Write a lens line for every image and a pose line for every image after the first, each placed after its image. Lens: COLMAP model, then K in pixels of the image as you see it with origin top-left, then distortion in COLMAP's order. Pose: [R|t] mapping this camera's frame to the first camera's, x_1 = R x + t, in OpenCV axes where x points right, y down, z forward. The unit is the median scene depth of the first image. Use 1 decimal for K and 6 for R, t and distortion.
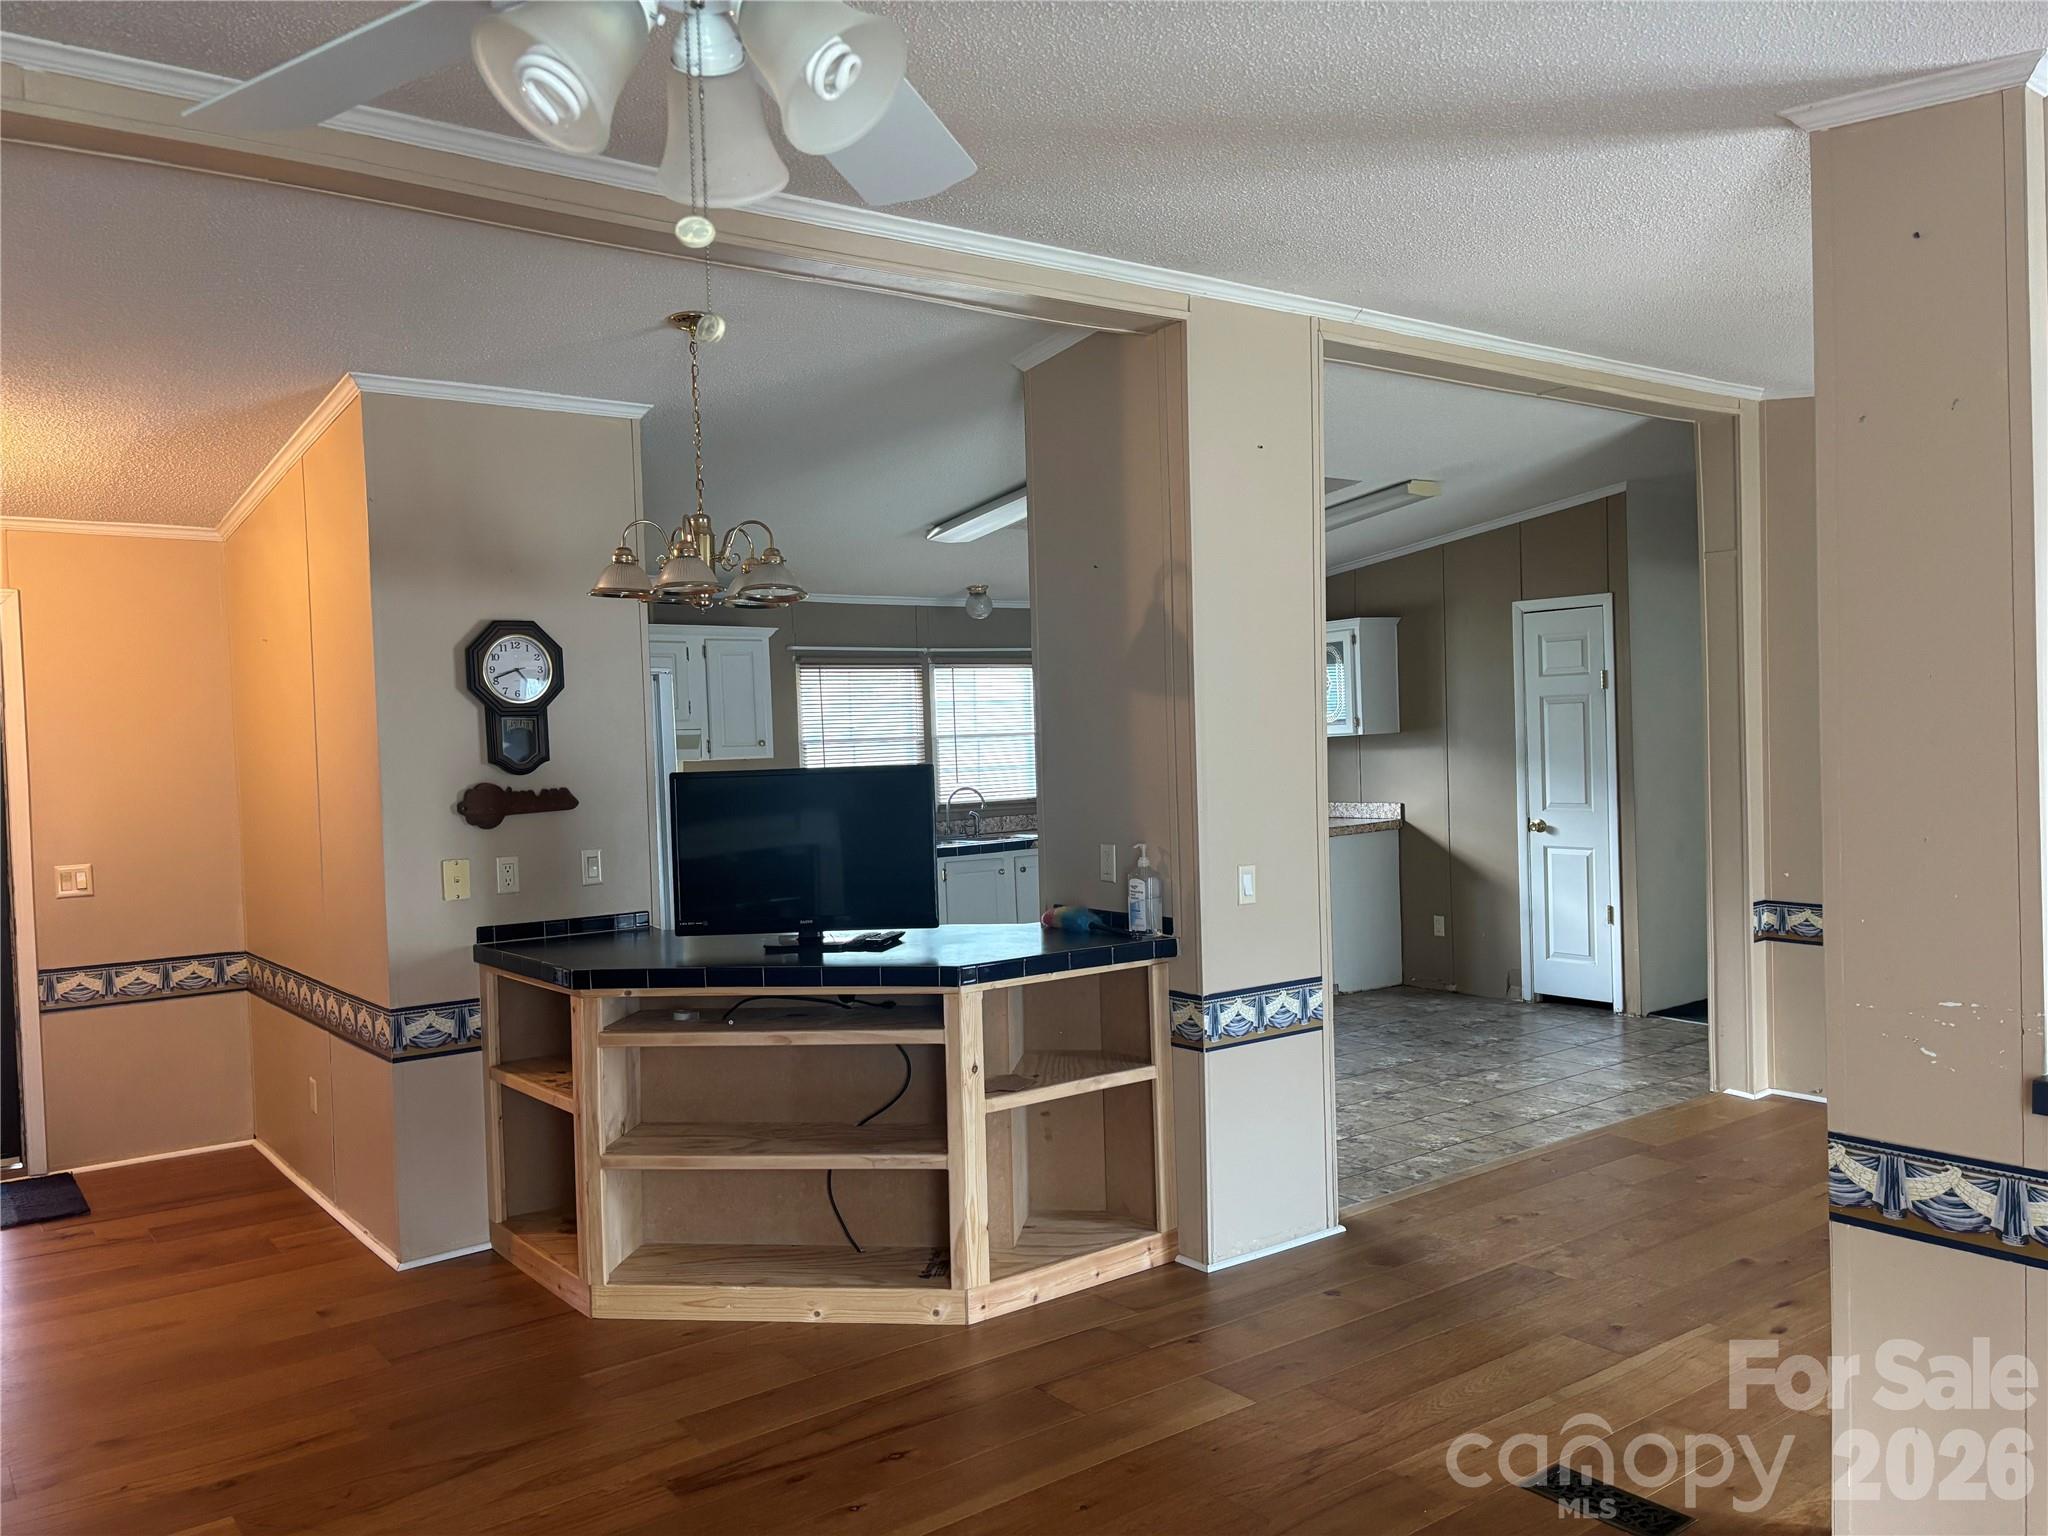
lens RADIAL K [[1558.9, 0, 1024.0], [0, 1558.9, 768.0], [0, 0, 1]] dist [-0.011279, -0.007154]
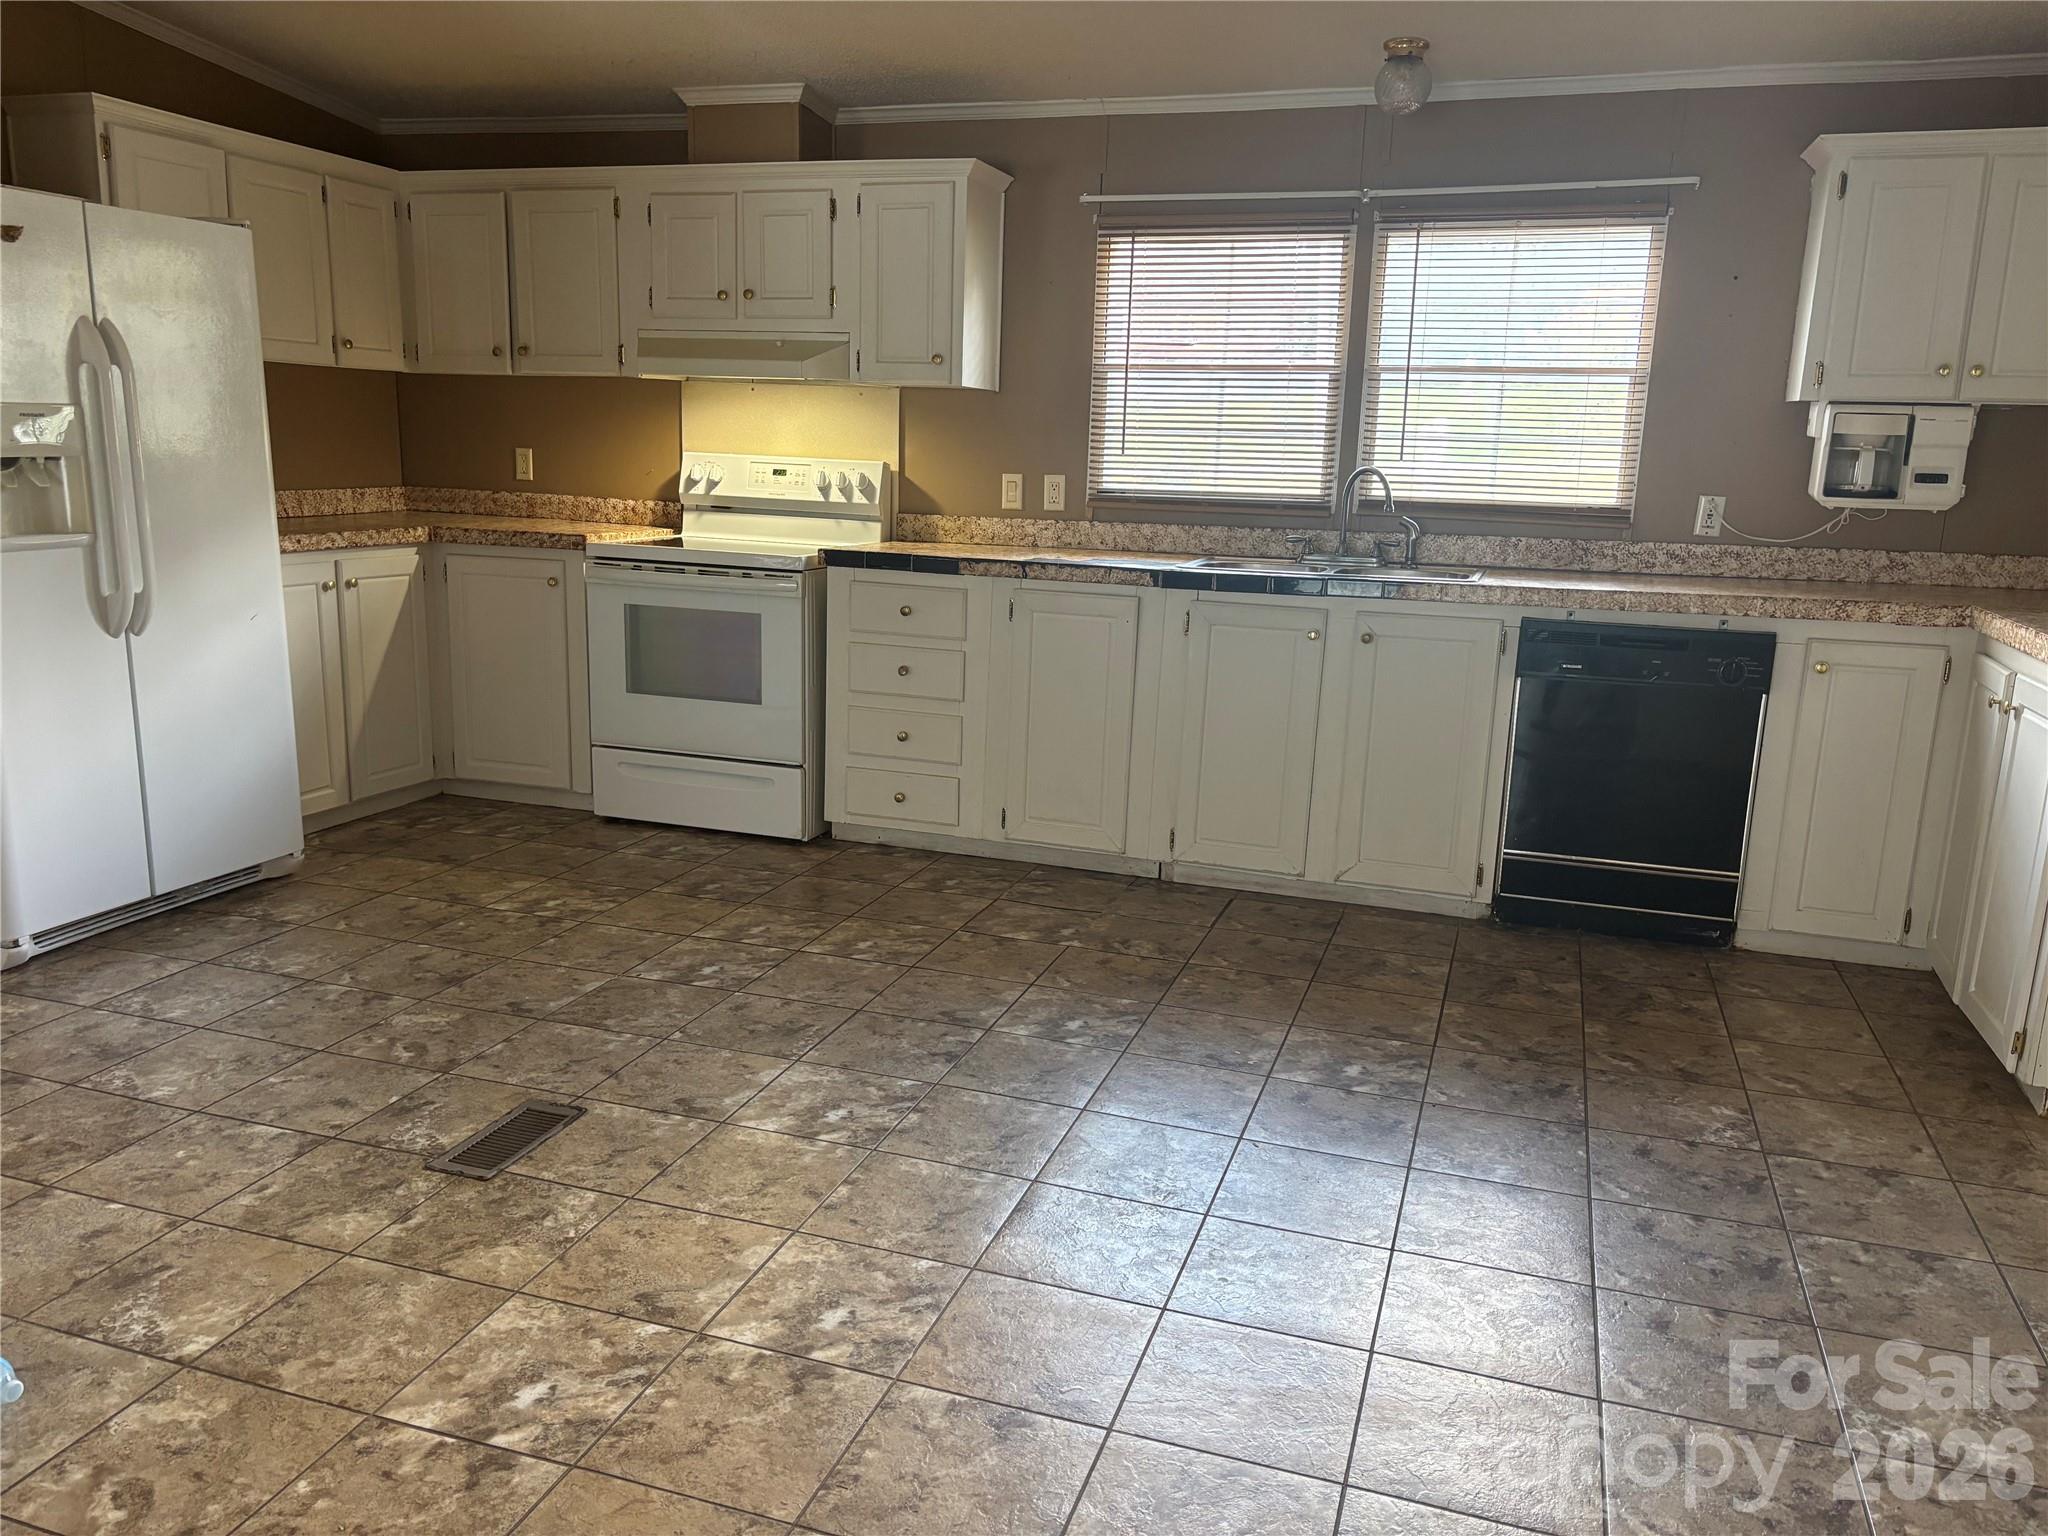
lens RADIAL K [[1558.9, 0, 1024.0], [0, 1558.9, 768.0], [0, 0, 1]] dist [-0.011279, -0.007154]
pose [[0.557054, 0.216631, -0.801724, 0.328745], [-0.056521, 0.973030, 0.223648, 0.000240], [0.828550, -0.079270, 0.554275, 0.605413]]
